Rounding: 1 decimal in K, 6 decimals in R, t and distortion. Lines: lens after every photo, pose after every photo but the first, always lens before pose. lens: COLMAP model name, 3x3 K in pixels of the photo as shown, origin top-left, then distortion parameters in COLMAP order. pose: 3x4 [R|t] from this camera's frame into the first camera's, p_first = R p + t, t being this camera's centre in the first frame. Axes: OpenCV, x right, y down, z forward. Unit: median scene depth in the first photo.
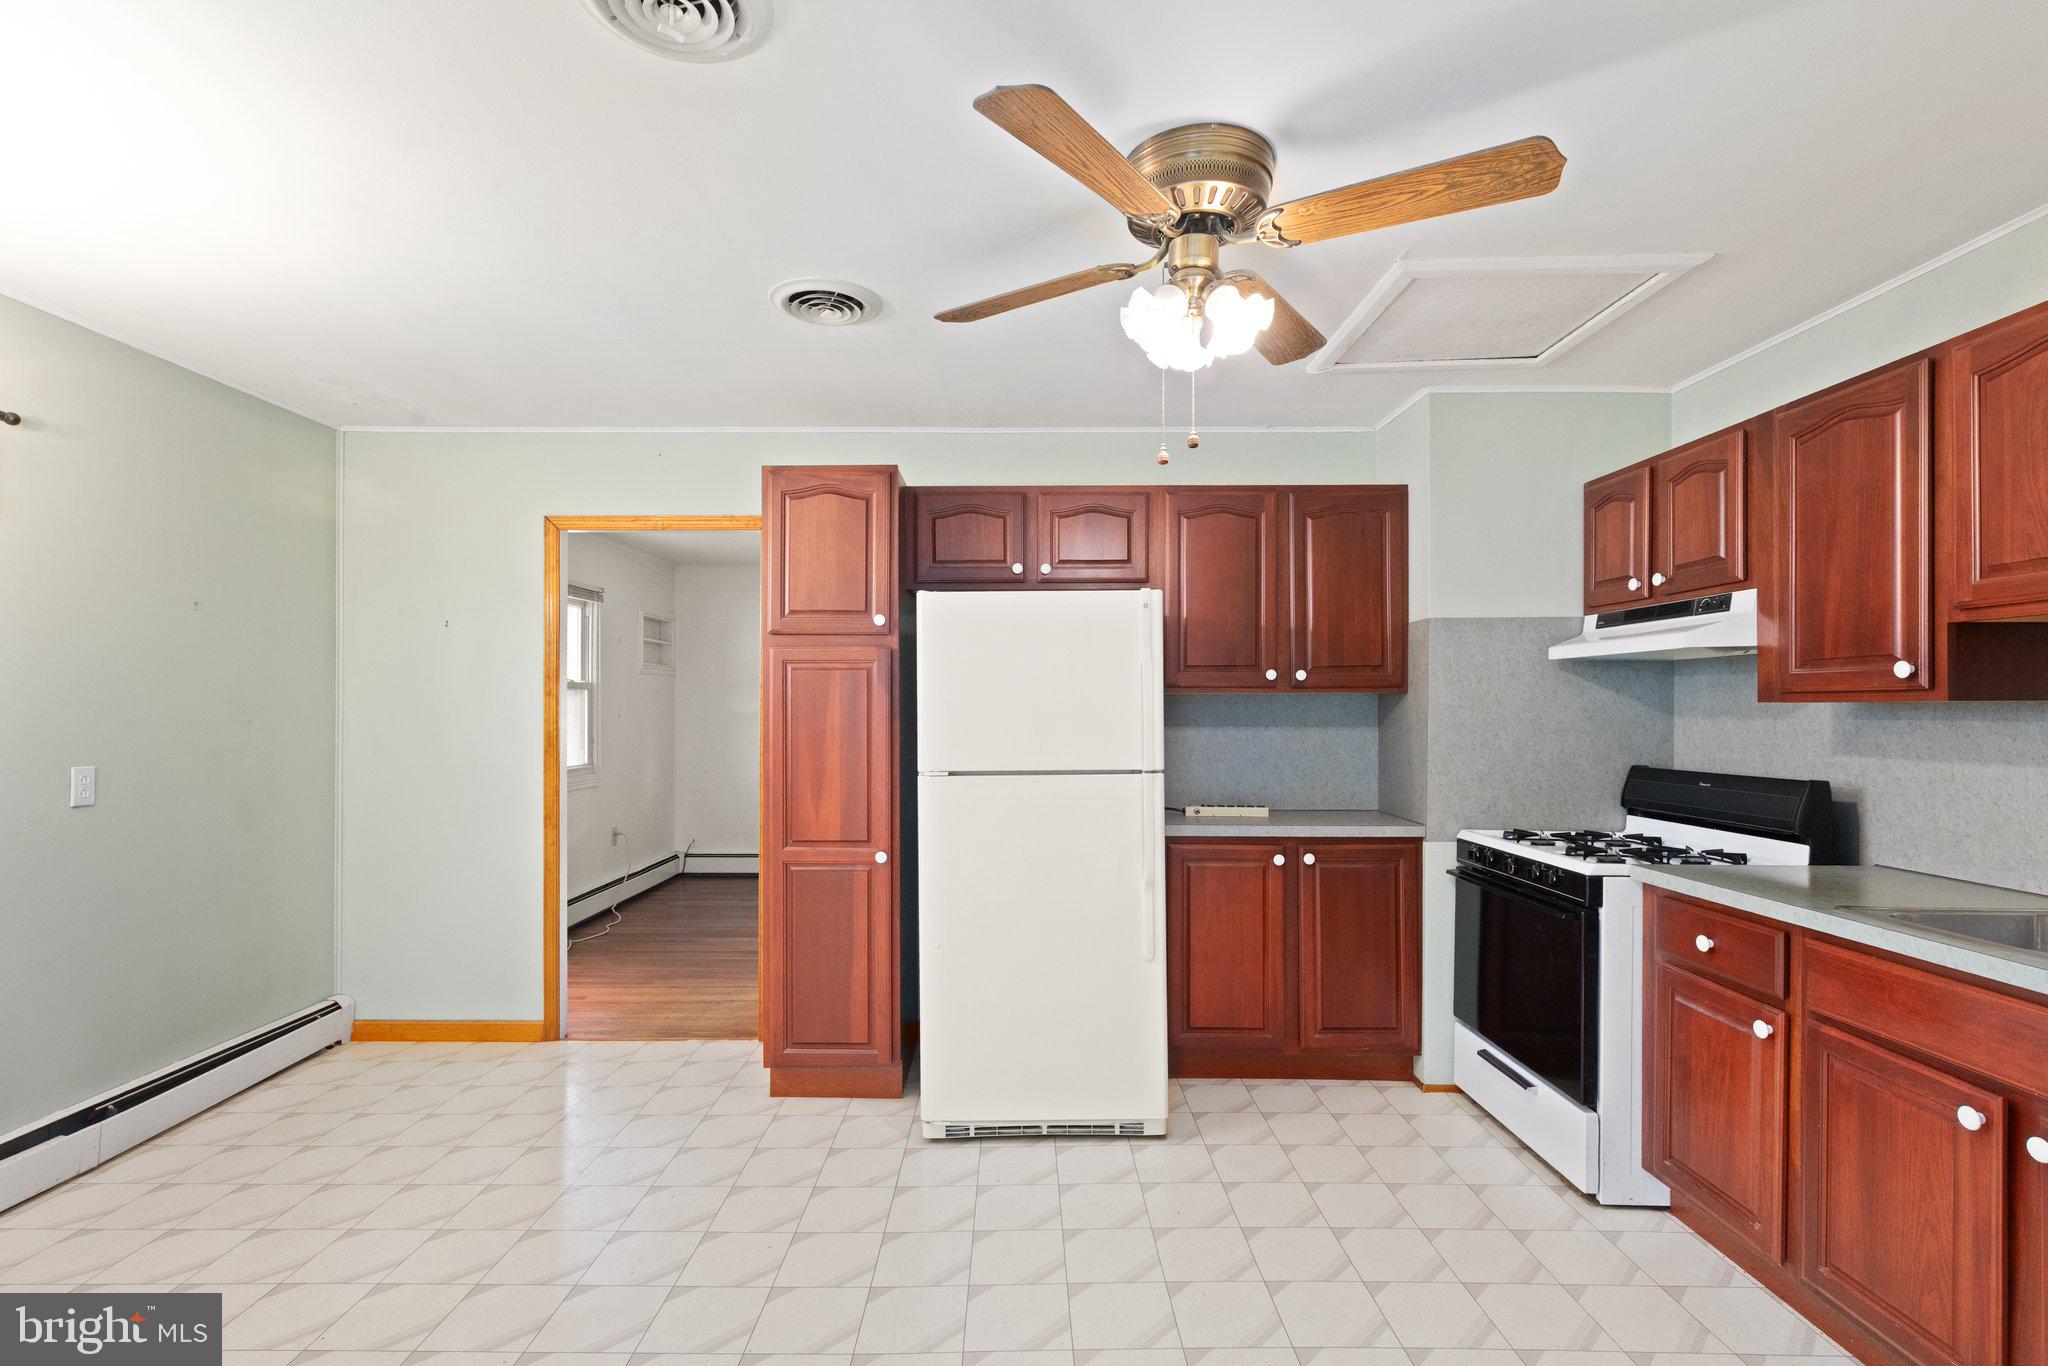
lens RADIAL K [[954.9, 0, 1024.9], [0, 954.9, 706.7], [0, 0, 1]] dist [0.002397, 0.029969]
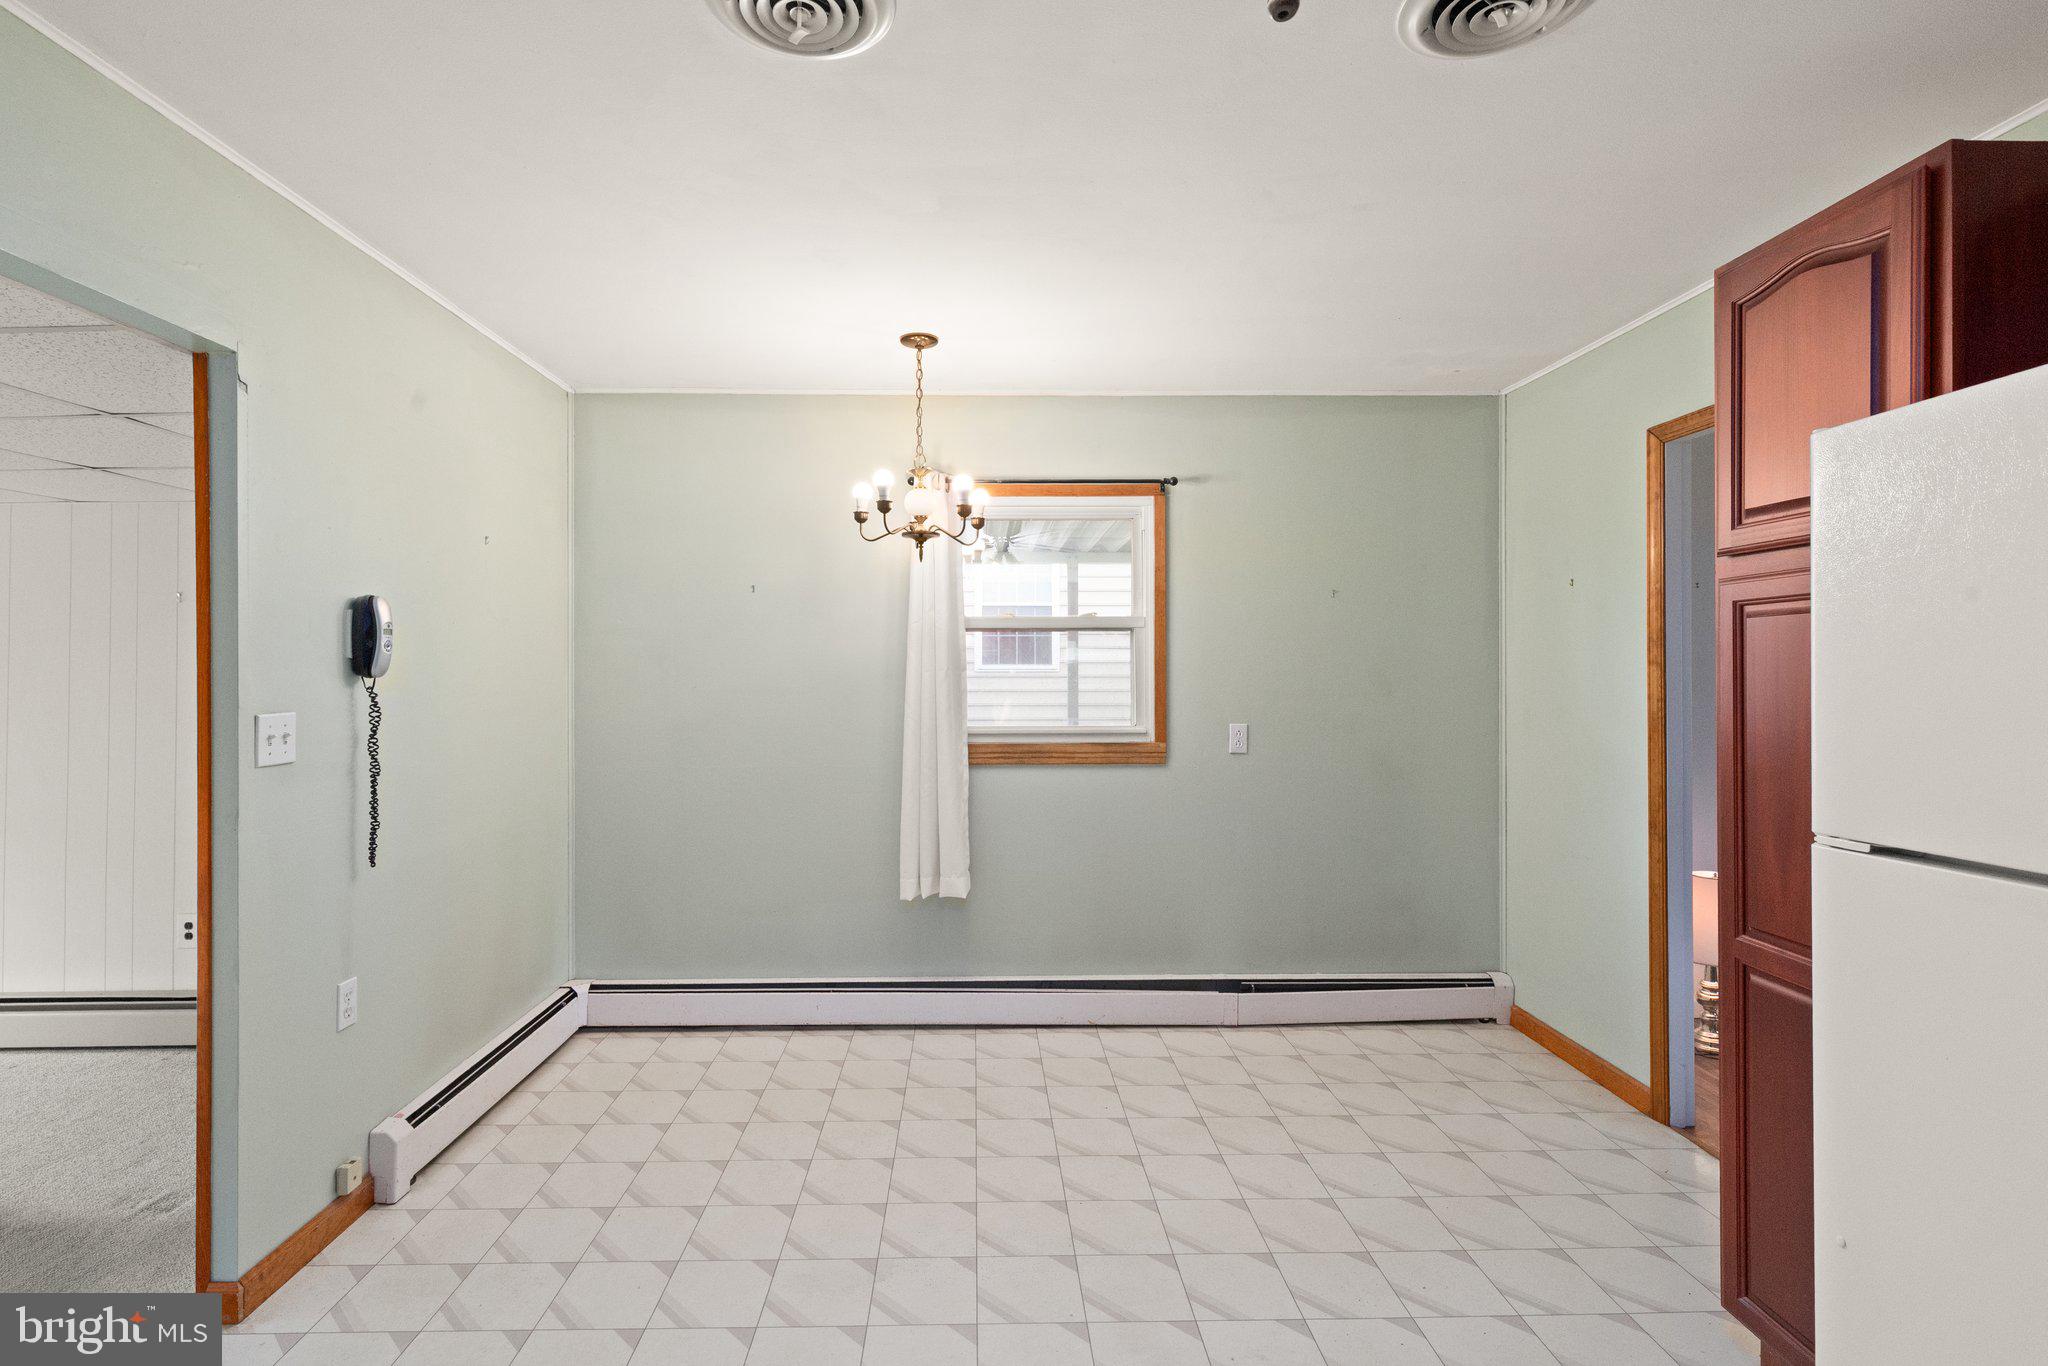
lens RADIAL K [[986.6, 0, 1016.6], [0, 986.6, 677.2], [0, 0, 1]] dist [-0.000554, -0.000144]
pose [[0.029791, 0.004263, -0.999547, 0.336269], [0.004772, 0.999979, 0.004407, -0.009629], [0.999545, -0.004901, 0.029770, 0.595779]]
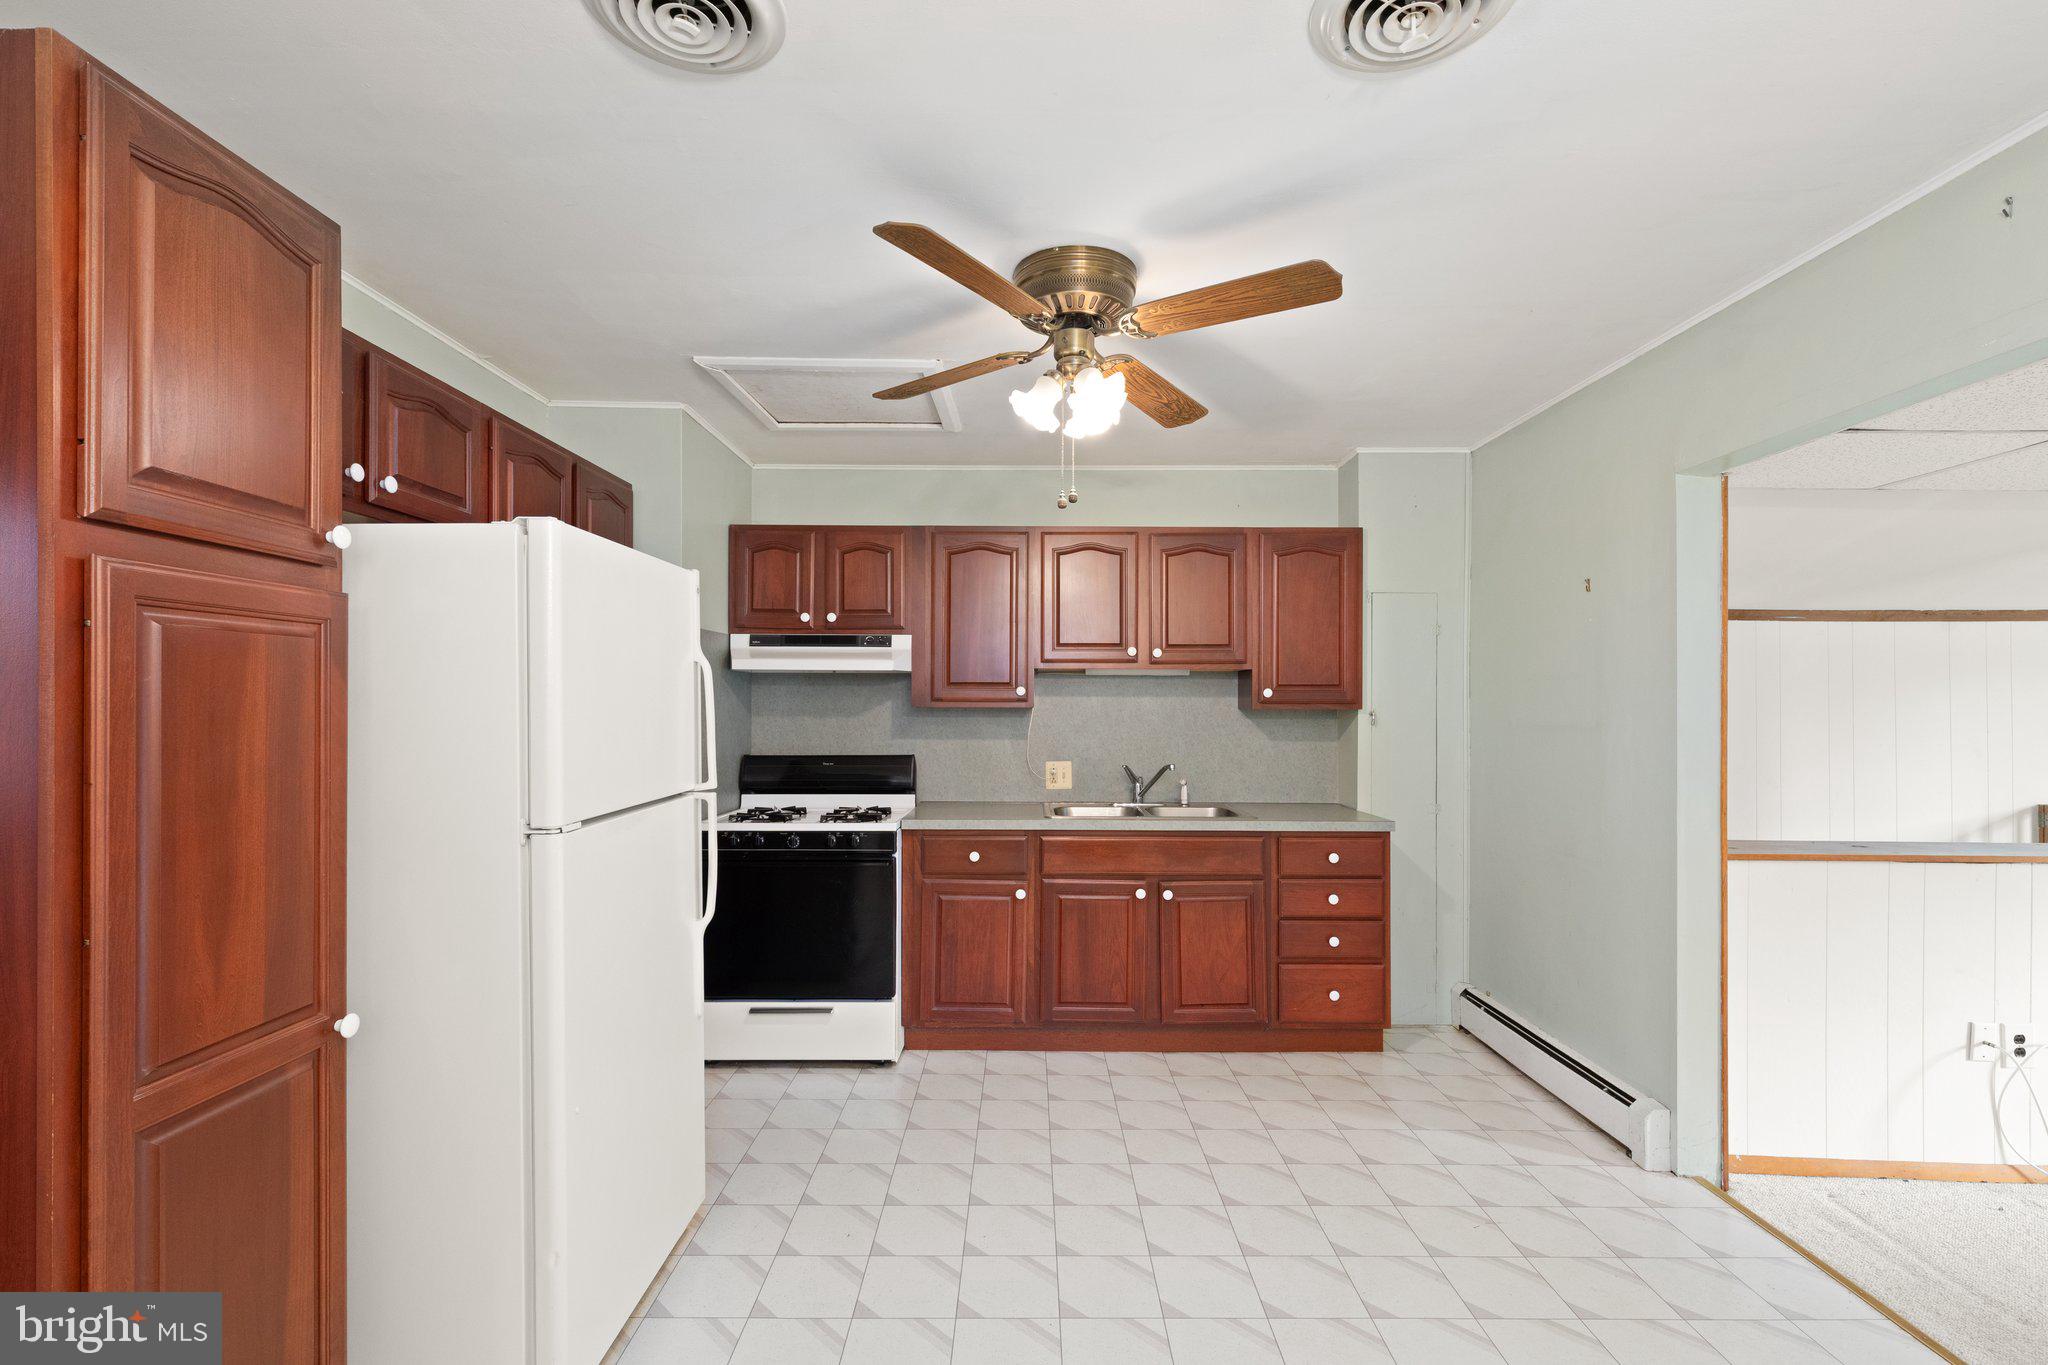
lens RADIAL K [[954.9, 0, 1024.9], [0, 954.9, 706.2], [0, 0, 1]] dist [0.002397, 0.029969]
pose [[0.005254, -0.002244, 0.999984, -0.687148], [-0.002622, 0.999994, 0.002258, -0.008393], [-0.999983, -0.002634, 0.005248, 0.693325]]
